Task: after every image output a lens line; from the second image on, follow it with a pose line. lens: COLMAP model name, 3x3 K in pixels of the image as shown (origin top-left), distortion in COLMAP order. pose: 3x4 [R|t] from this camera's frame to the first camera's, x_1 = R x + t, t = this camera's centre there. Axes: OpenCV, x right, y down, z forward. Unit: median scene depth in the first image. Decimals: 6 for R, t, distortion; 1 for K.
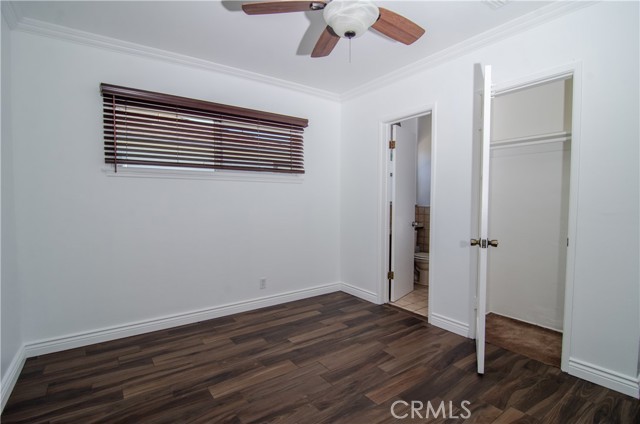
lens RADIAL K [[310.2, 0, 317.8], [0, 310.2, 213.3], [0, 0, 1]] dist [-0.018116, -0.004858]
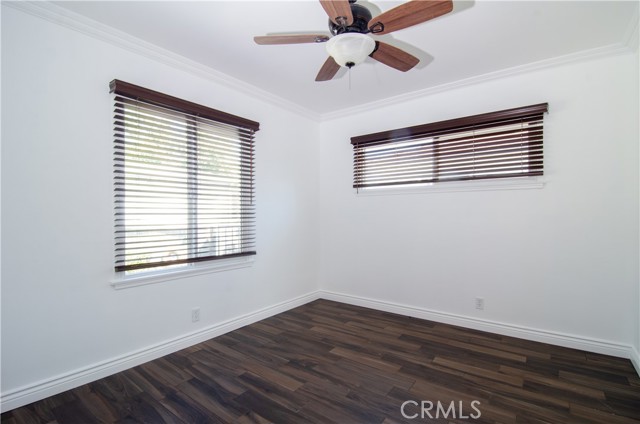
lens RADIAL K [[310.2, 0, 314.9], [0, 310.2, 210.9], [0, 0, 1]] dist [-0.018116, -0.004858]
pose [[0.283954, -0.005759, -0.958821, 0.713179], [-0.034278, 0.999282, -0.016154, -0.014748], [0.958225, 0.037453, 0.283553, 0.359948]]
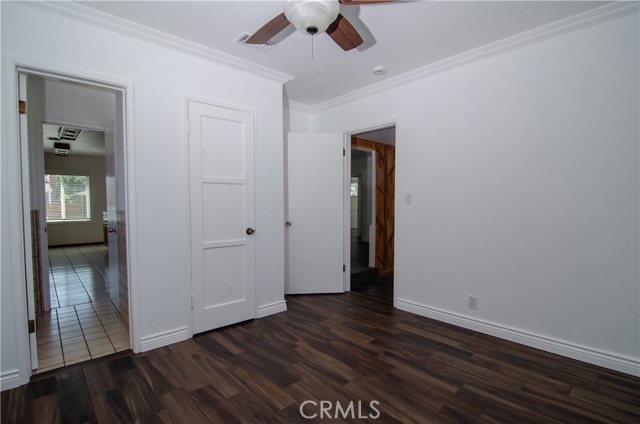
lens RADIAL K [[310.2, 0, 320.7], [0, 310.2, 213.8], [0, 0, 1]] dist [-0.018116, -0.004858]
pose [[-0.135225, -0.038602, 0.990063, -0.545770], [0.041230, 0.998156, 0.044549, -0.025966], [-0.989957, 0.046844, -0.133384, 0.701301]]
